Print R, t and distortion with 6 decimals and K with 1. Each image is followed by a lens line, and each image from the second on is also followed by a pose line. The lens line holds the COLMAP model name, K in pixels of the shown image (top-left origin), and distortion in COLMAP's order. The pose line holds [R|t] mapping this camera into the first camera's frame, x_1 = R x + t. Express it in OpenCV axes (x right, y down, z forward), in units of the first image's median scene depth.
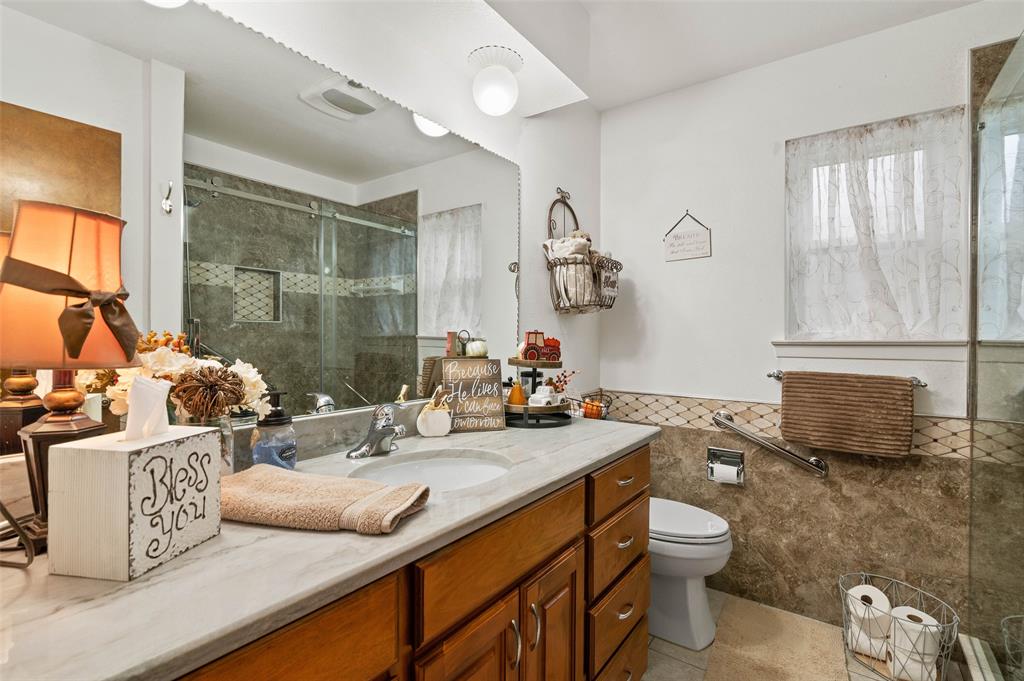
lens RADIAL K [[475.3, 0, 511.7], [0, 475.3, 338.0], [0, 0, 1]] dist [-0.010668, 0.002168]
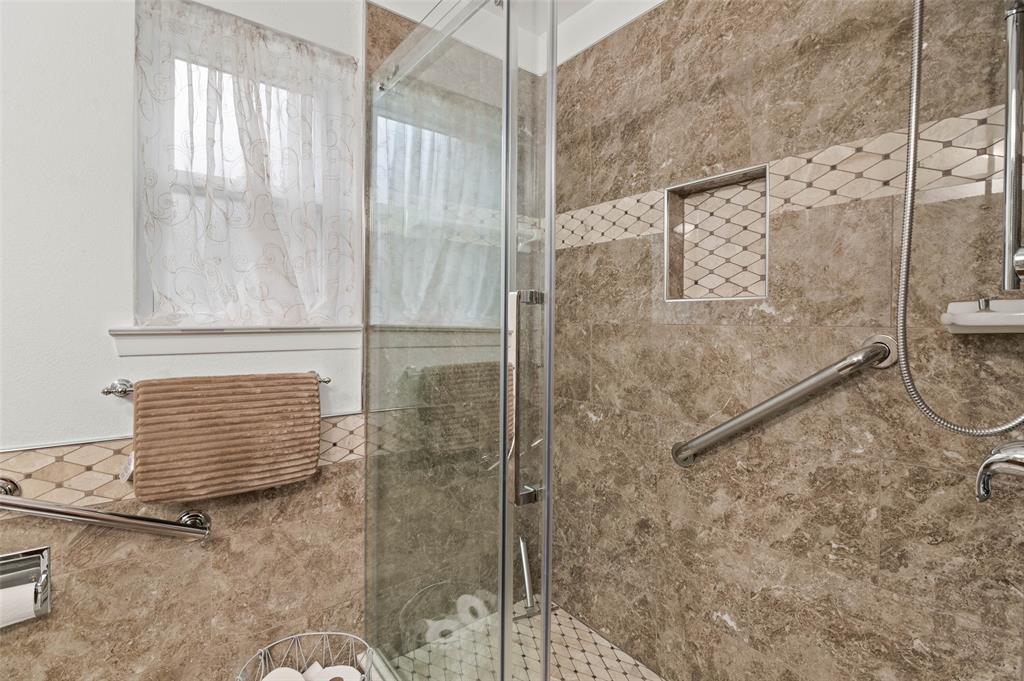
lens RADIAL K [[475.3, 0, 506.0], [0, 475.3, 326.3], [0, 0, 1]] dist [-0.010668, 0.002168]
pose [[0.290598, -0.010517, 0.956787, 0.176046], [-0.000084, 0.999939, 0.011016, -0.002172], [-0.956845, -0.003282, 0.290580, 0.448184]]
